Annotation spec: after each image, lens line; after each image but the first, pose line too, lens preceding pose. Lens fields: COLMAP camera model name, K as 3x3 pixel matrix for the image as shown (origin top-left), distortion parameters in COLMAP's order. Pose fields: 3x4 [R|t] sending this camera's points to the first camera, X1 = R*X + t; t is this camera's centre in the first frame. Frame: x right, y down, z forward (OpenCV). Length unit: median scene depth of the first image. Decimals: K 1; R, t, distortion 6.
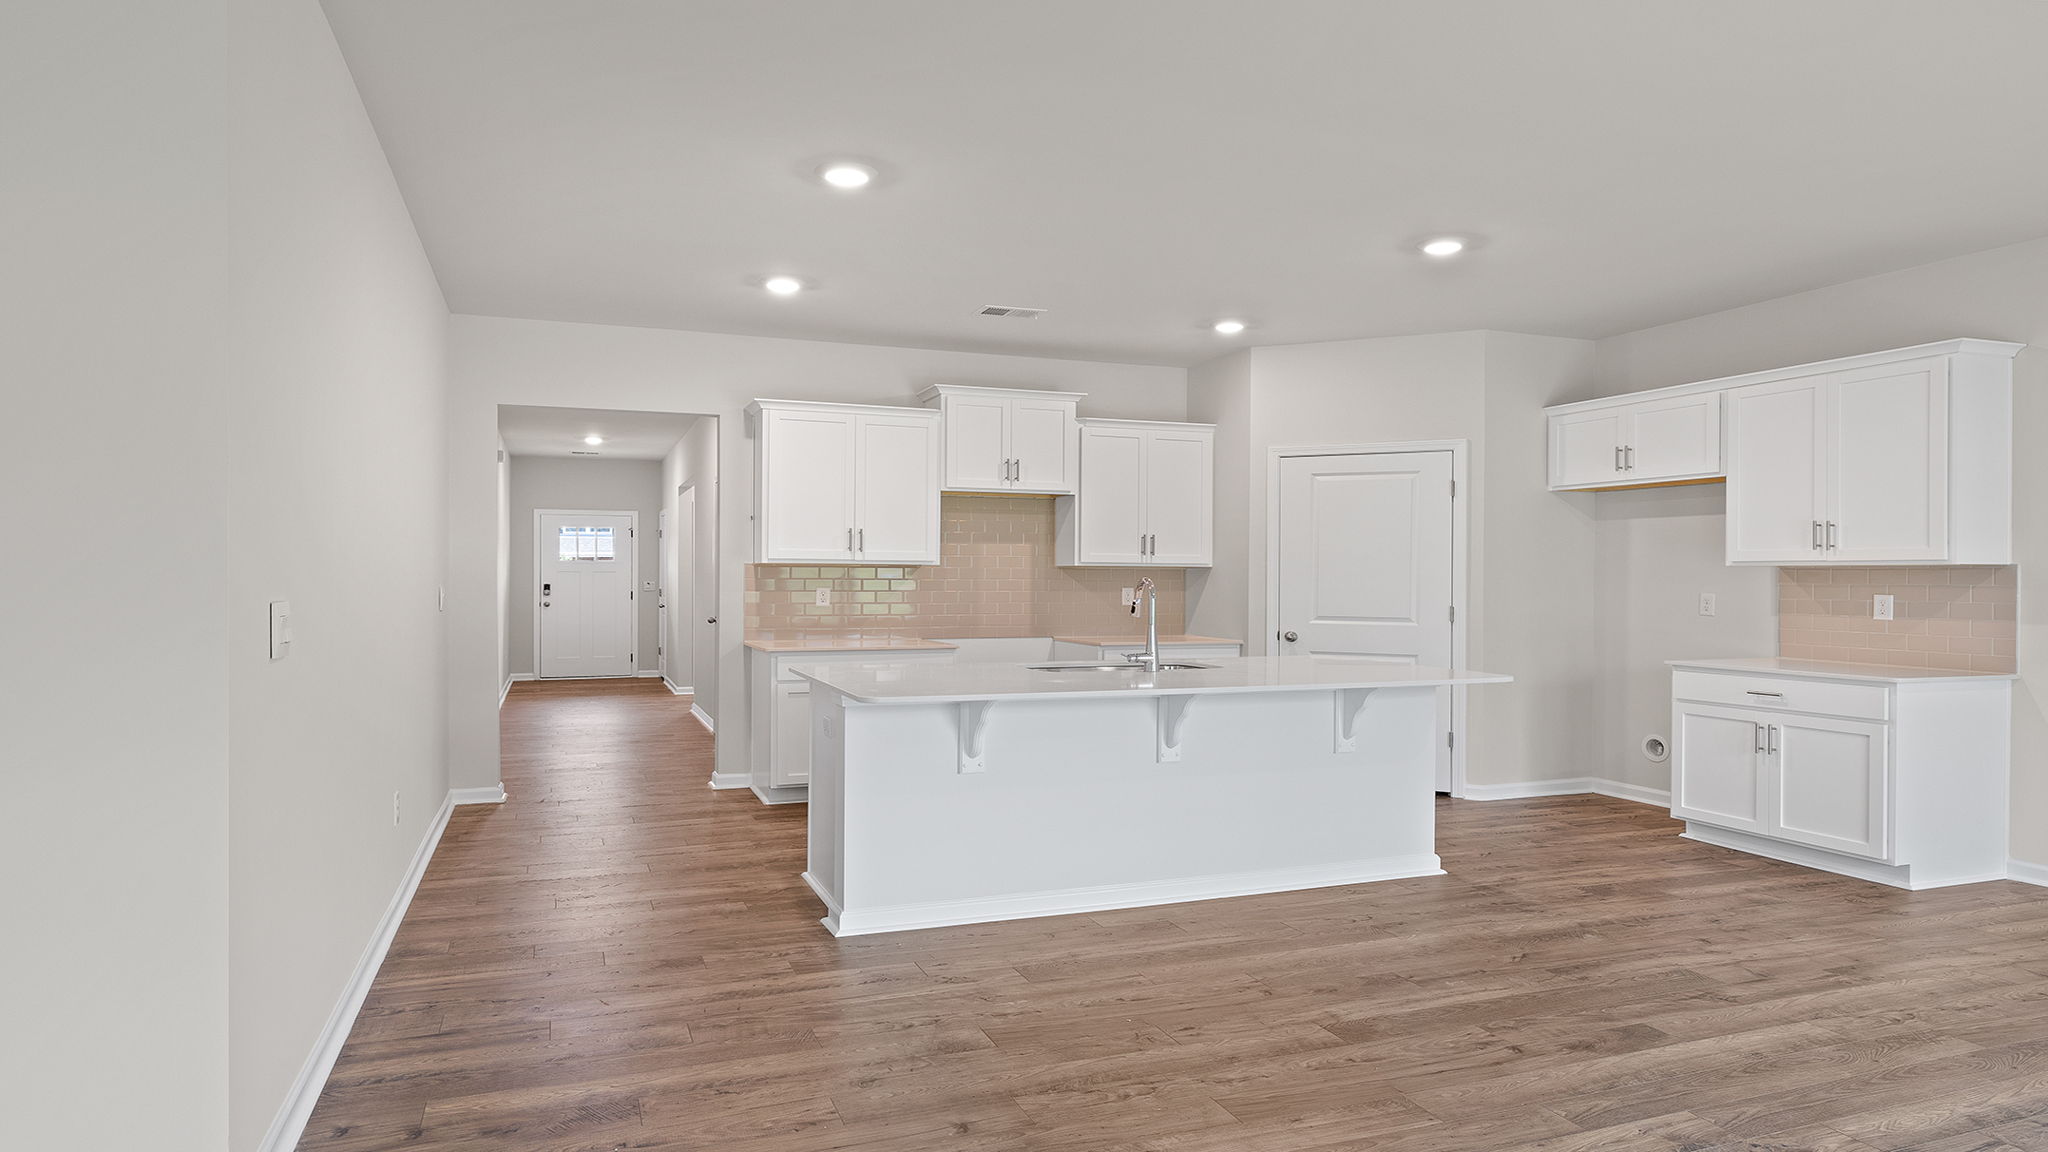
lens RADIAL K [[1200.4, 0, 1024.0], [0, 1200.4, 576.0], [0, 0, 1]] dist [0.003372, 0.000016]
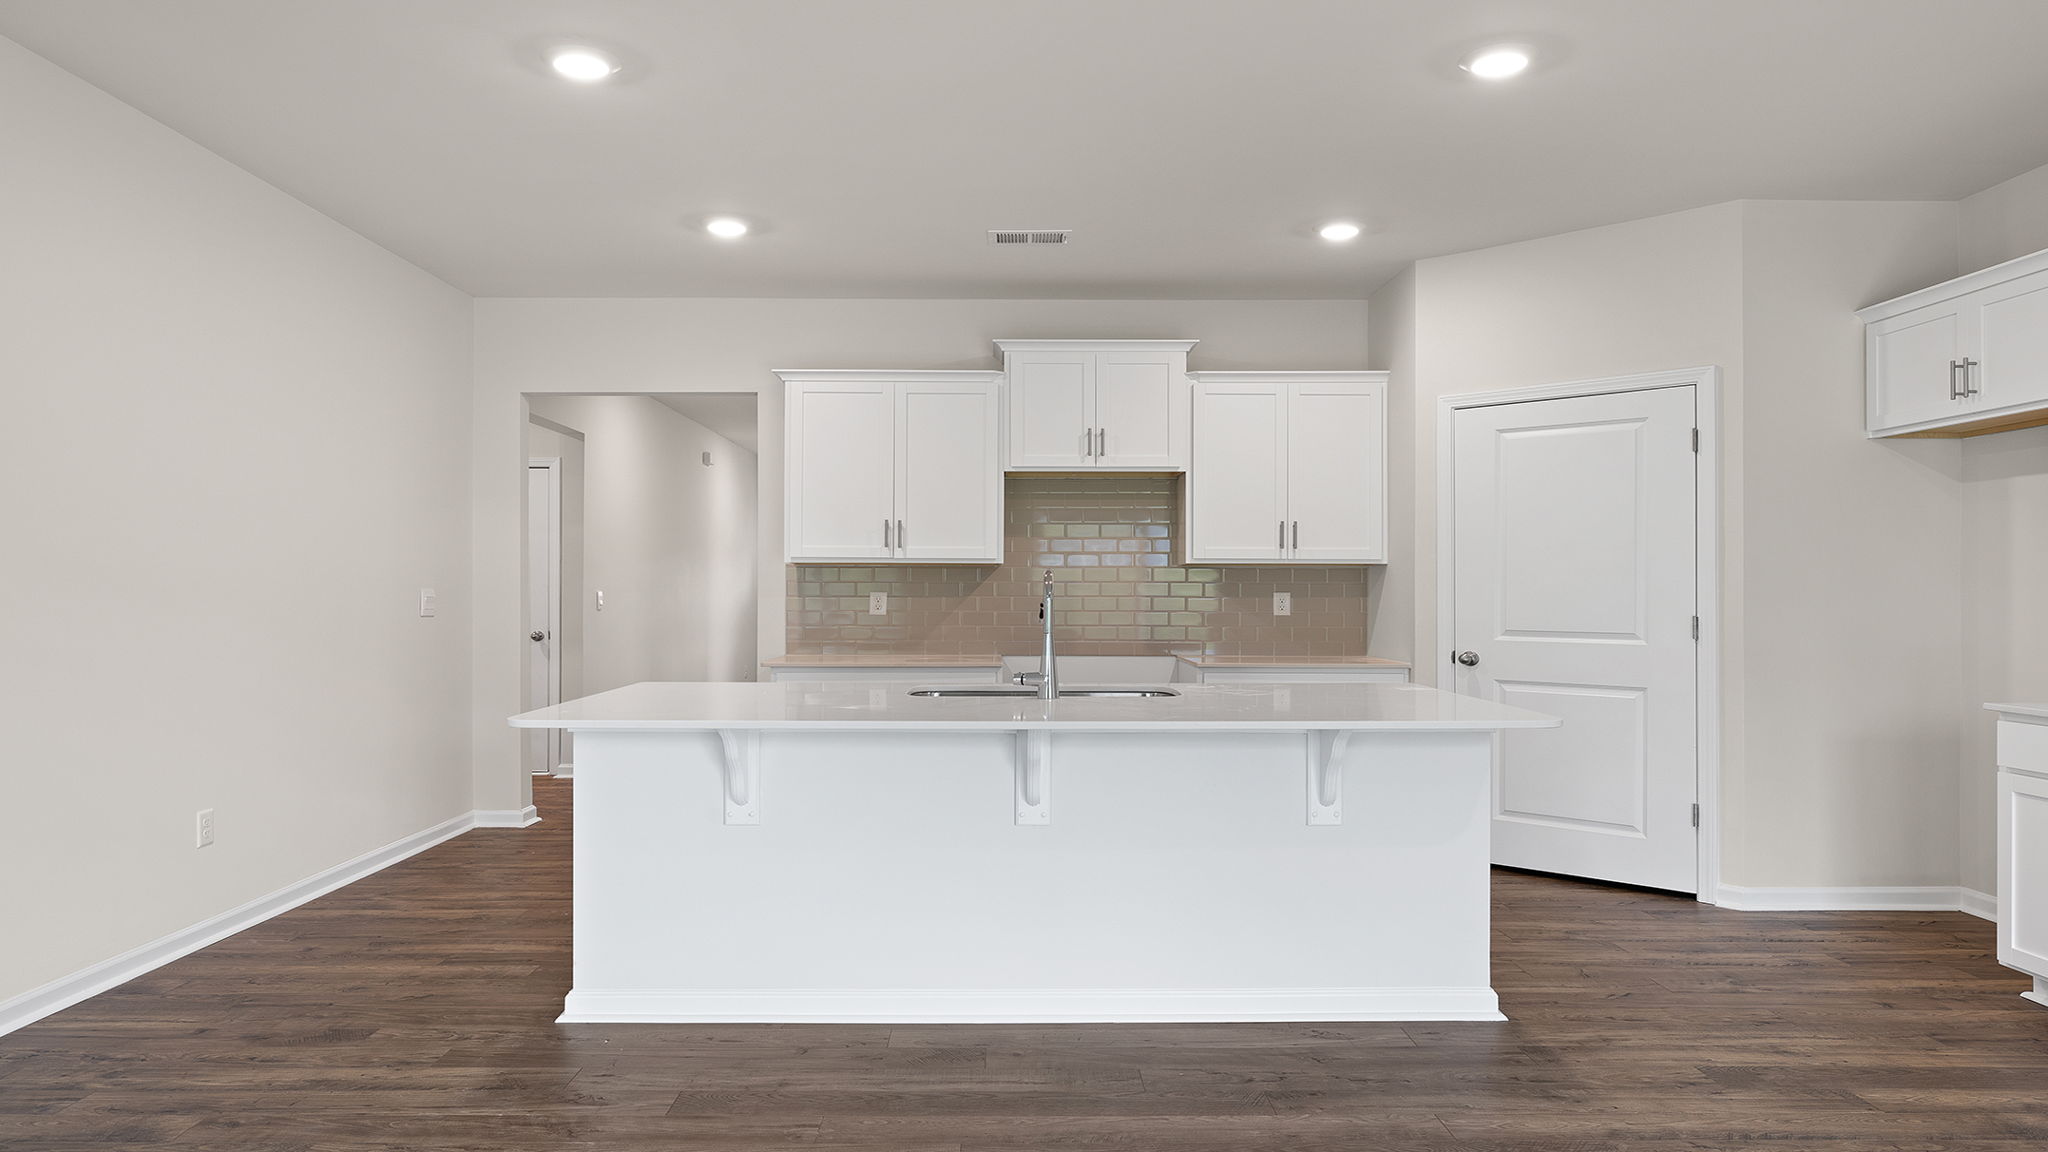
lens RADIAL K [[1349.4, 0, 1024.0], [0, 1349.4, 576.0], [0, 0, 1]] dist [0.001002, 0.001509]
pose [[0.937228, -0.007607, -0.348633, 0.267380], [0.003388, 0.999913, -0.012712, 0.011100], [0.348700, 0.010733, 0.937173, 0.162085]]
